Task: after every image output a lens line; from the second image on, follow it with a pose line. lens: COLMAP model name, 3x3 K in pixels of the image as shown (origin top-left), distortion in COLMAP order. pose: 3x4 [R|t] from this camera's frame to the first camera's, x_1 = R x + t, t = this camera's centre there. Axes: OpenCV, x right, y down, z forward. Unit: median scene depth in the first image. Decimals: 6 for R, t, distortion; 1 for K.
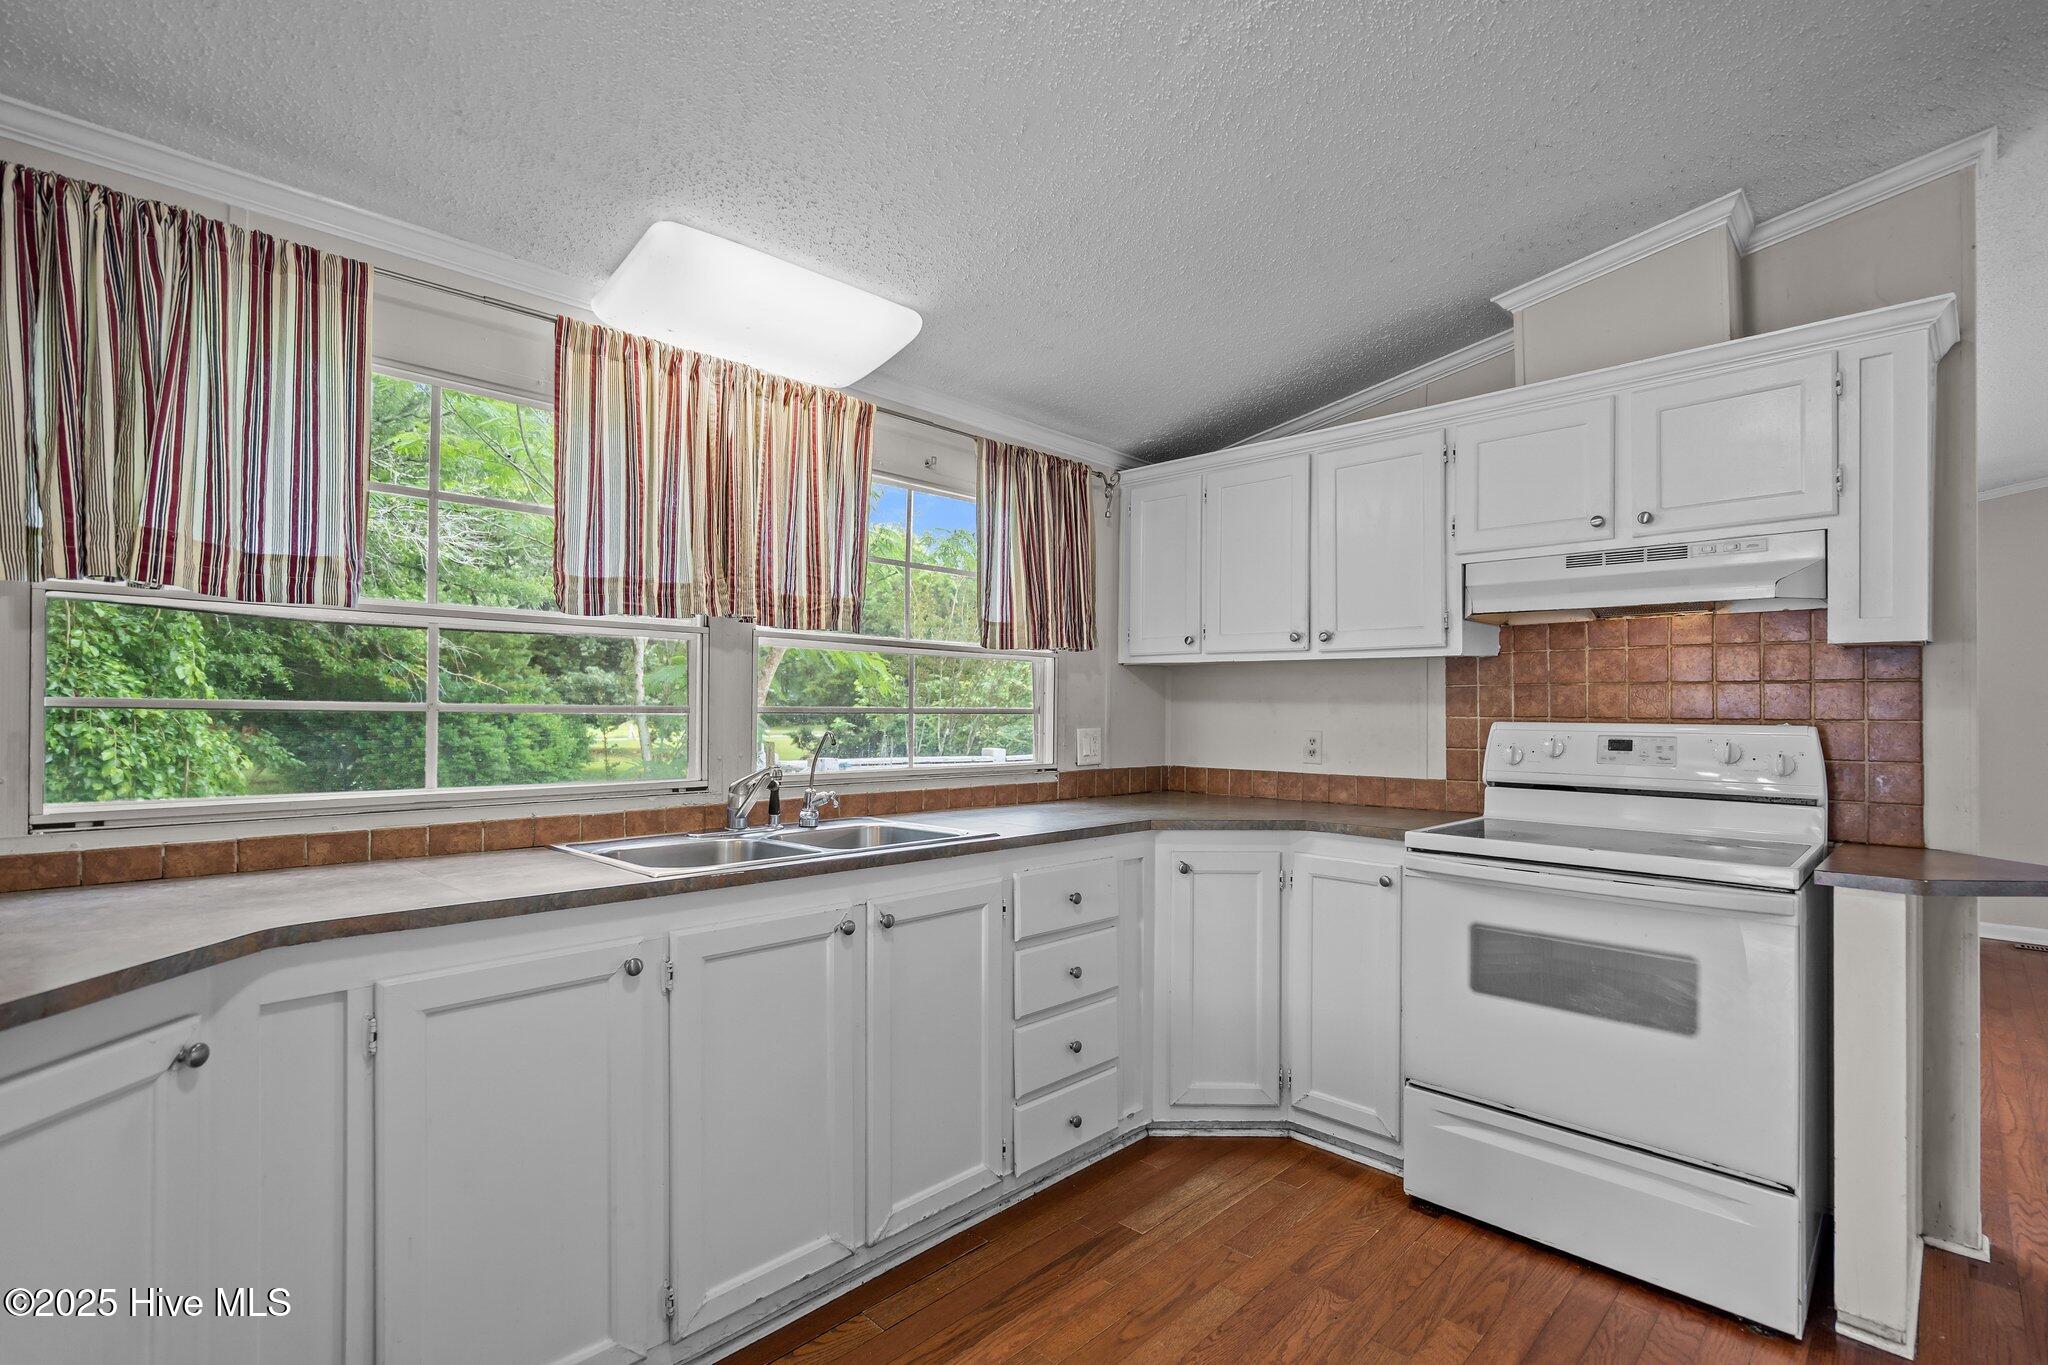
lens RADIAL K [[934.0, 0, 1019.2], [0, 934.0, 695.0], [0, 0, 1]] dist [-0.000429, -0.000216]
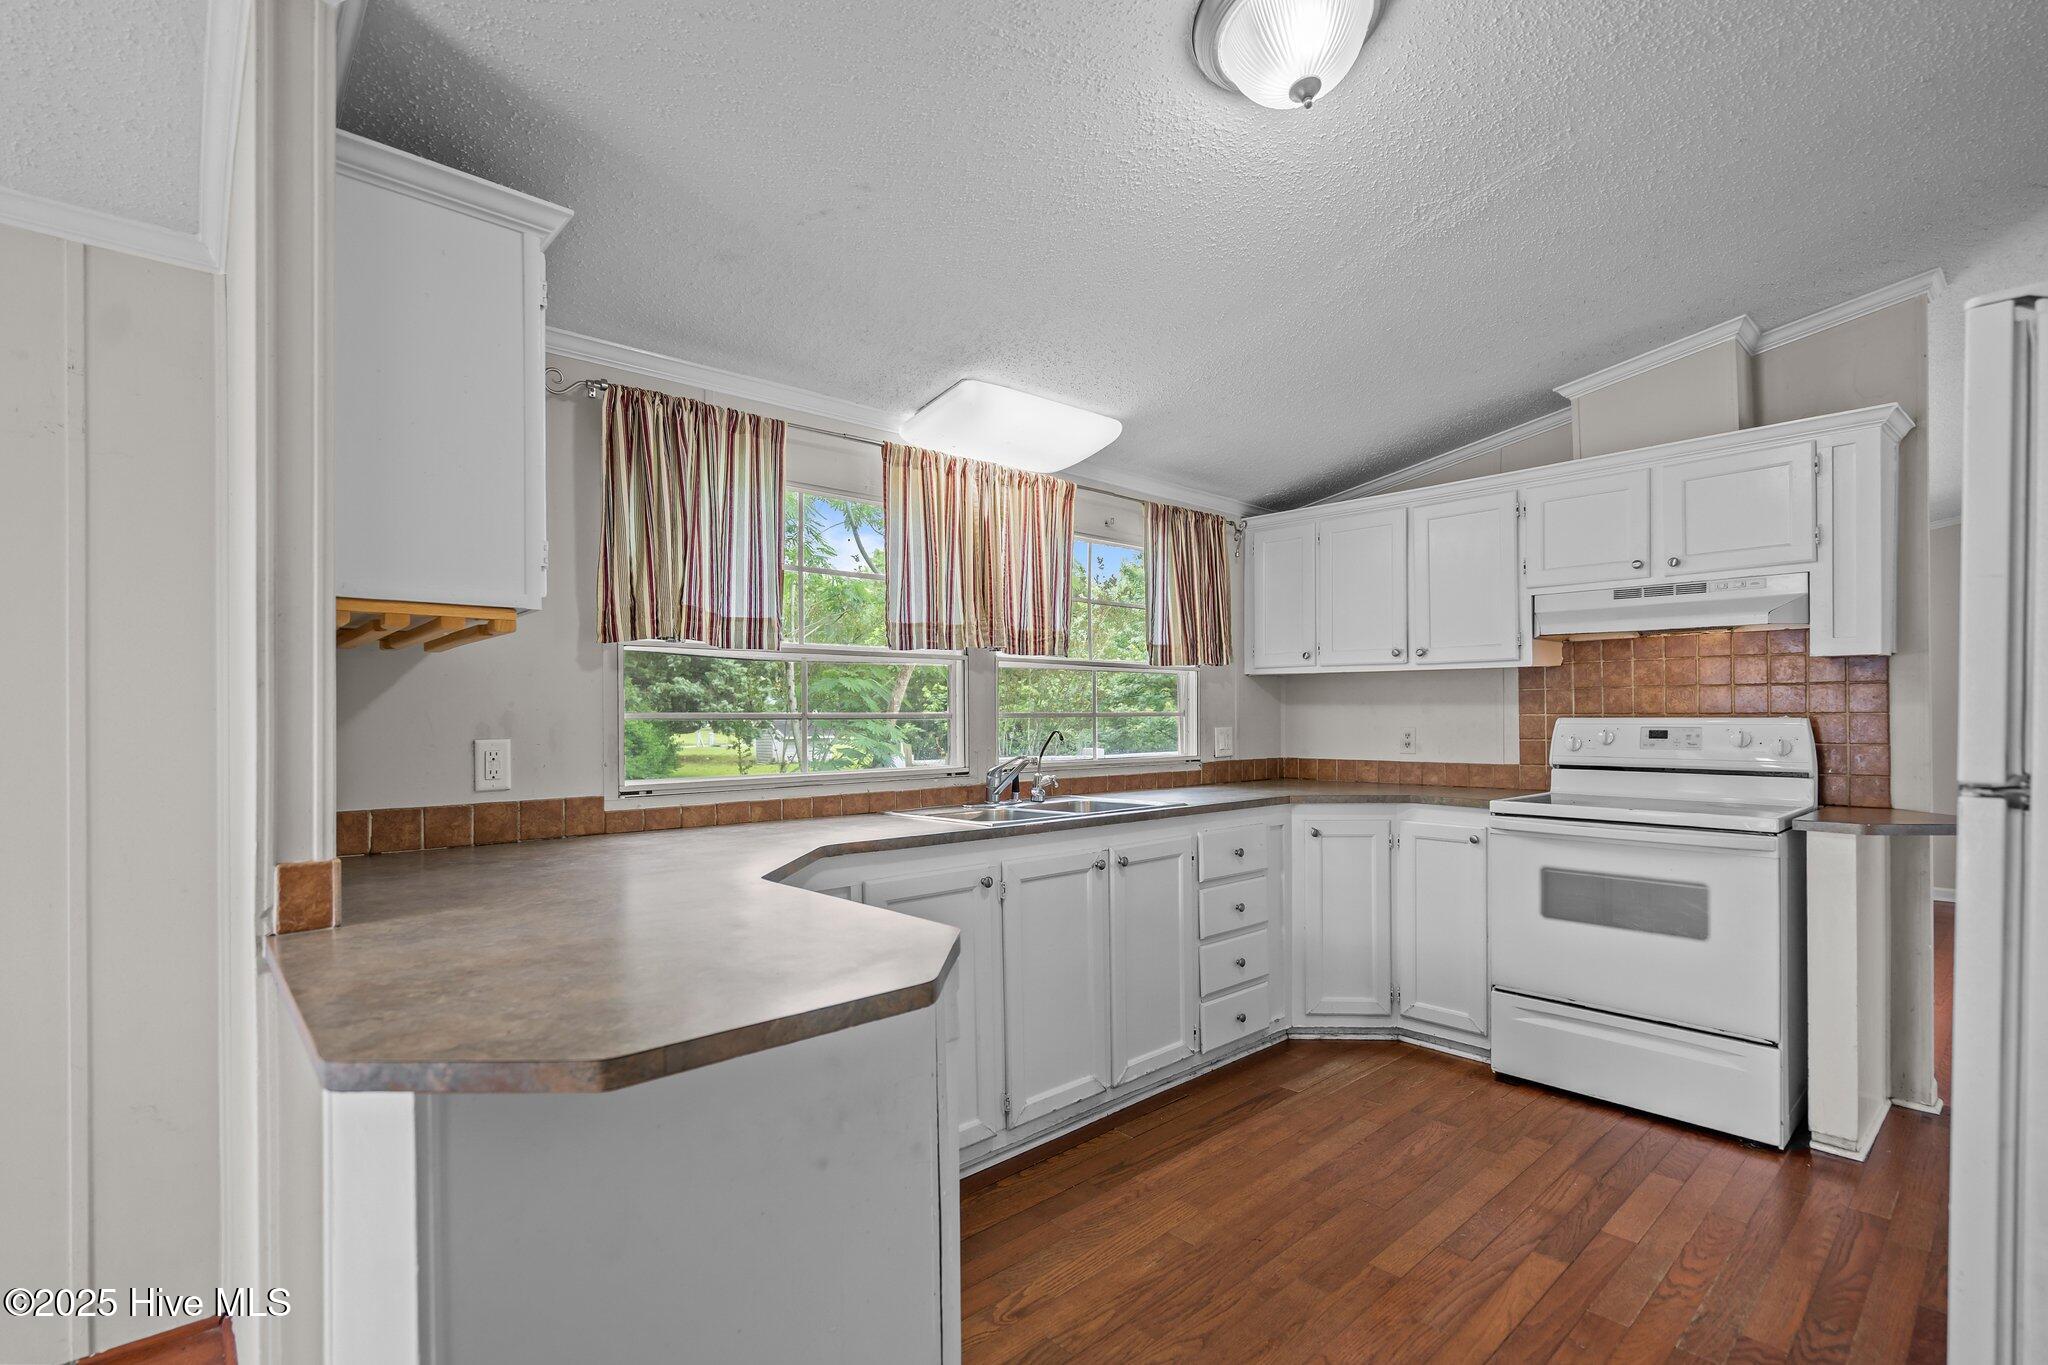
lens RADIAL K [[935.6, 0, 1027.2], [0, 935.6, 708.2], [0, 0, 1]] dist [0.000550, 0.000455]
pose [[0.998757, -0.012809, -0.048178, -0.182472], [0.013294, 0.999864, 0.009747, -0.007554], [0.048047, -0.010376, 0.998791, -0.368595]]
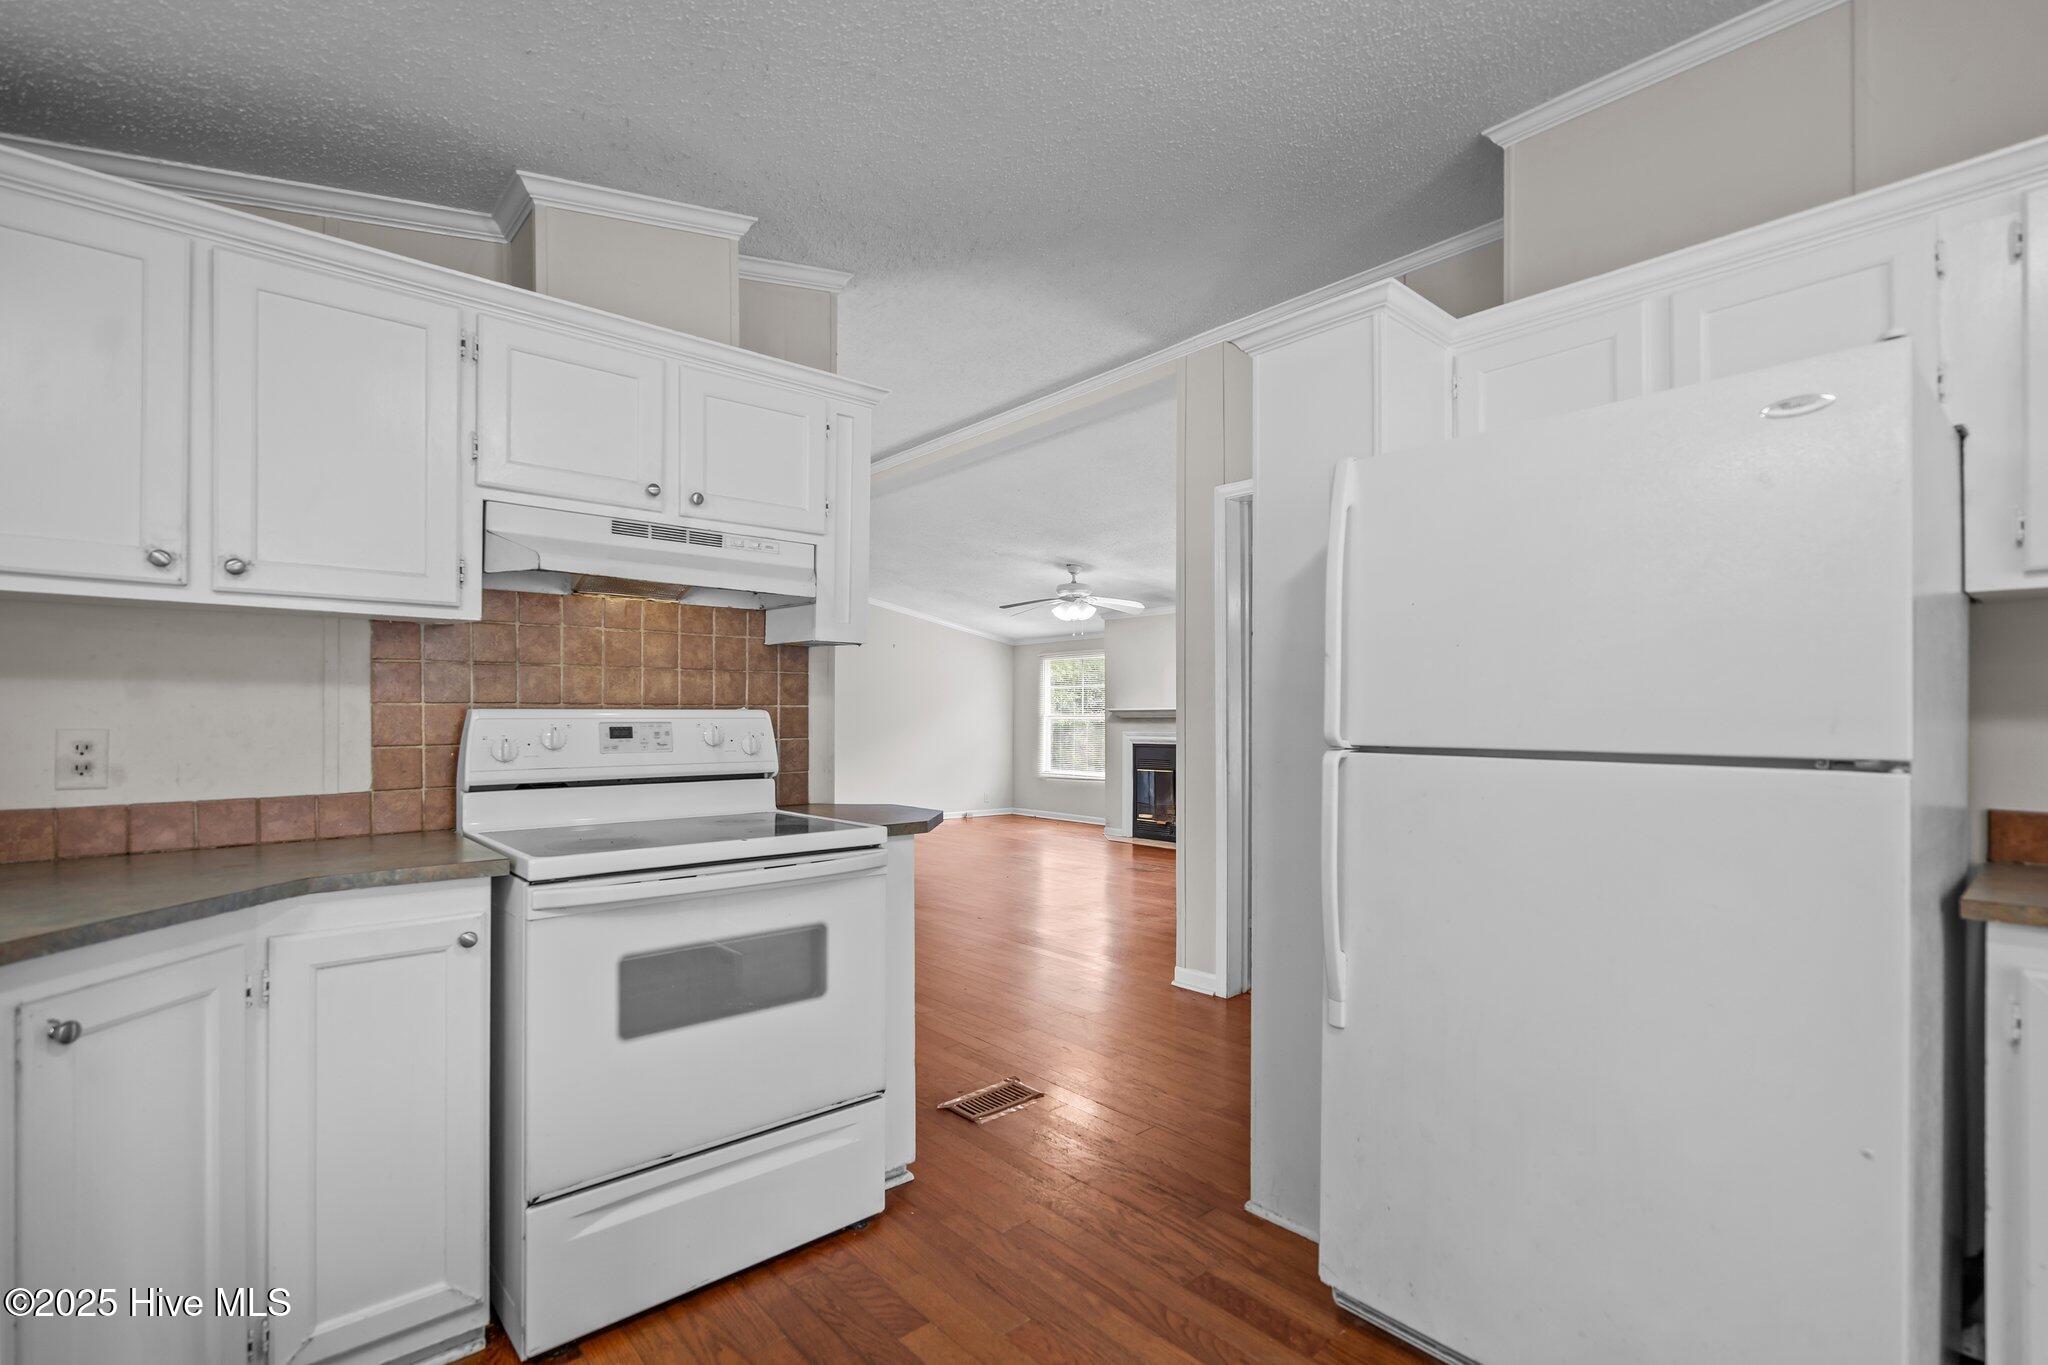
lens RADIAL K [[935.6, 0, 1027.2], [0, 935.6, 708.2], [0, 0, 1]] dist [0.000550, 0.000455]
pose [[0.067594, -0.003739, 0.997706, -0.284959], [-0.017523, 0.999834, 0.004934, 0.019122], [-0.997559, -0.017816, 0.067517, 0.577768]]
